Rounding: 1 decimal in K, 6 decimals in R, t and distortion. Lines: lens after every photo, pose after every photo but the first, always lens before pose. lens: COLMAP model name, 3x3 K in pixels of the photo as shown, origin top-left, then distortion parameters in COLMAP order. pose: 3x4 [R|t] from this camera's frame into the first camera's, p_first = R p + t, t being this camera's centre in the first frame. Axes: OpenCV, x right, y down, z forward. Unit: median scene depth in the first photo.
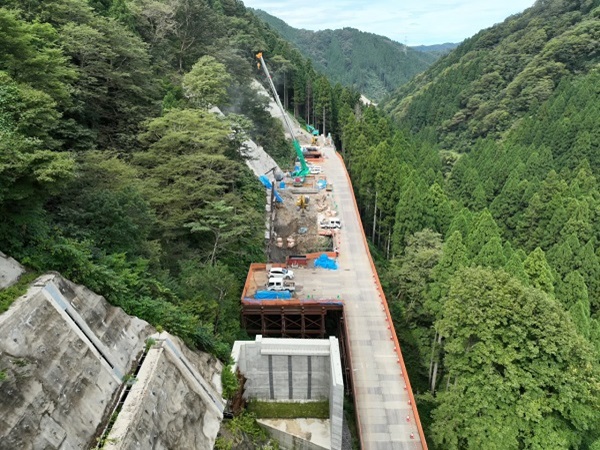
lens RADIAL K [[428.1, 0, 302.0], [0, 428.1, 224.4], [0, 0, 1]] dist [0.003737, 0.011315]
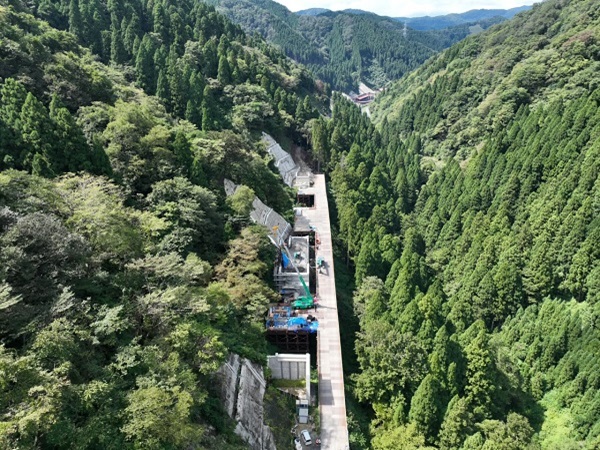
lens RADIAL K [[421.2, 0, 298.3], [0, 421.2, 224.4], [0, 0, 1]] dist [0.006055, 0.001974]
pose [[0.999766, -0.006472, -0.020633, 0.037150], [0.007875, 0.997609, 0.068654, -0.311687], [0.020139, -0.068800, 0.997427, -0.652279]]
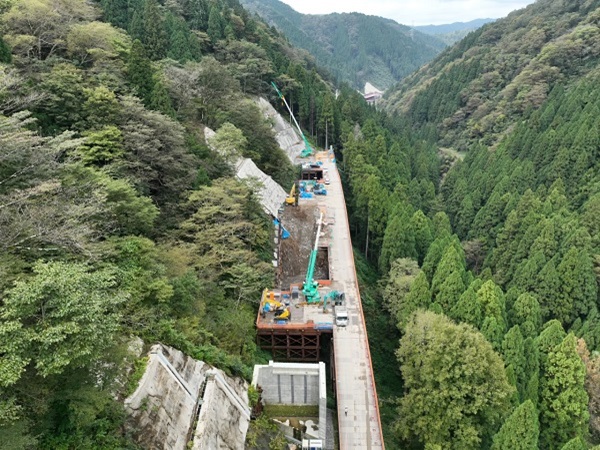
lens RADIAL K [[428.1, 0, 302.0], [0, 428.1, 224.4], [0, 0, 1]] dist [0.003737, 0.011315]
pose [[0.999888, 0.001998, -0.014810, 0.013306], [-0.001366, 0.999092, 0.042576, -0.137488], [0.014882, -0.042551, 0.998983, -0.226131]]
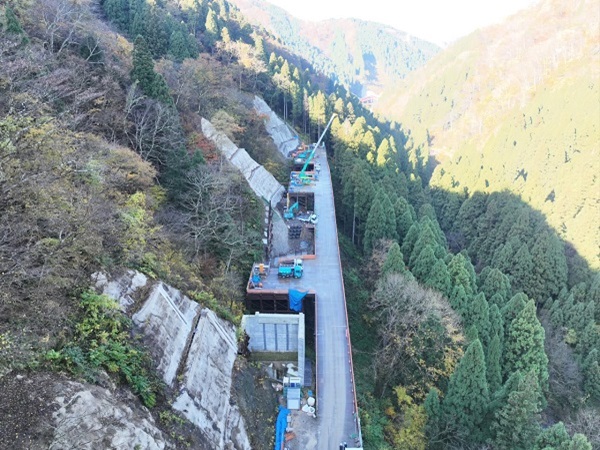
lens RADIAL K [[428.1, 0, 302.0], [0, 428.1, 224.4], [0, 0, 1]] dist [0.003737, 0.011315]
pose [[0.999929, 0.002174, -0.011755, 0.047681], [-0.001800, 0.999495, 0.031737, -0.069967], [0.011818, -0.031714, 0.999427, -0.337678]]
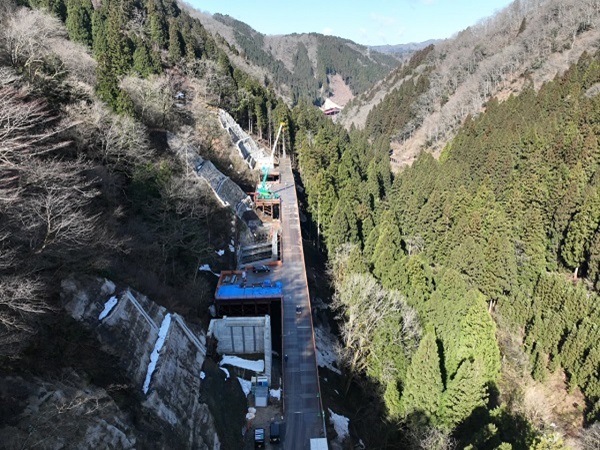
lens RADIAL K [[421.2, 0, 298.3], [0, 421.2, 224.4], [0, 0, 1]] dist [0.006055, 0.001974]
pose [[0.998284, -0.026816, 0.052065, 0.061022], [0.026349, 0.999606, 0.009626, -0.062675], [-0.052303, -0.008237, 0.998597, -0.372713]]
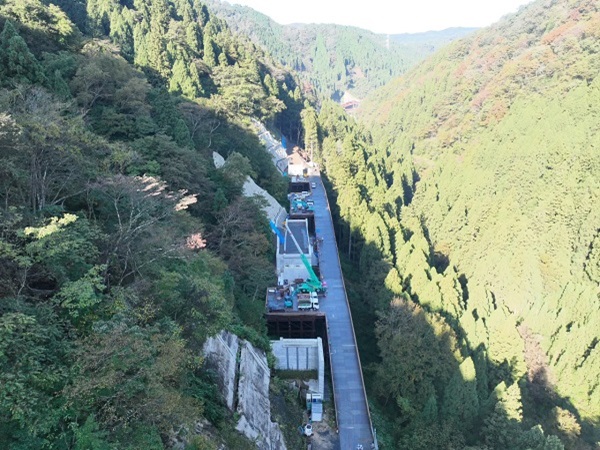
lens RADIAL K [[421.7, 0, 298.7], [0, 421.7, 222.6], [0, 0, 1]] dist [0.006427, 0.006401]
pose [[0.999704, -0.013094, 0.020510, -0.027008], [0.012442, 0.999423, 0.031595, -0.165600], [-0.020912, -0.031331, 0.999290, -0.463733]]
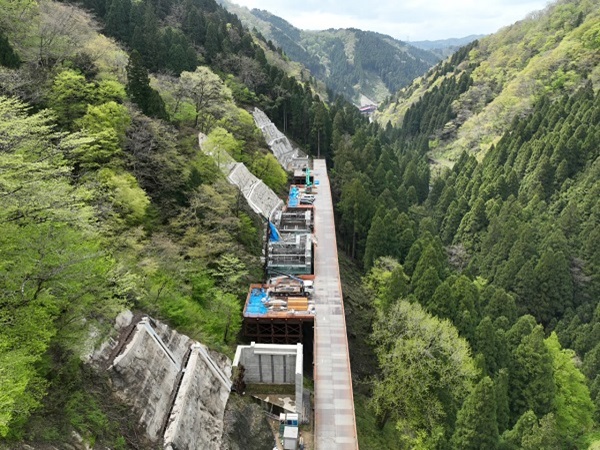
lens RADIAL K [[421.2, 0, 298.3], [0, 421.2, 224.4], [0, 0, 1]] dist [0.006055, 0.001974]
pose [[0.999784, 0.006492, -0.019758, 0.049050], [-0.006127, 0.999811, 0.018454, -0.105653], [0.019874, -0.018329, 0.999634, -0.282223]]
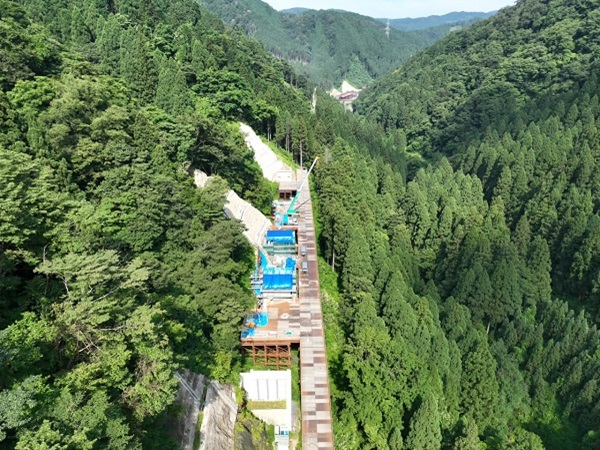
lens RADIAL K [[421.2, 0, 298.3], [0, 421.2, 224.4], [0, 0, 1]] dist [0.006055, 0.001974]
pose [[0.999759, -0.011981, 0.018387, 0.045666], [0.010724, 0.997696, 0.066985, -0.279823], [-0.019148, -0.066772, 0.997585, -0.473441]]
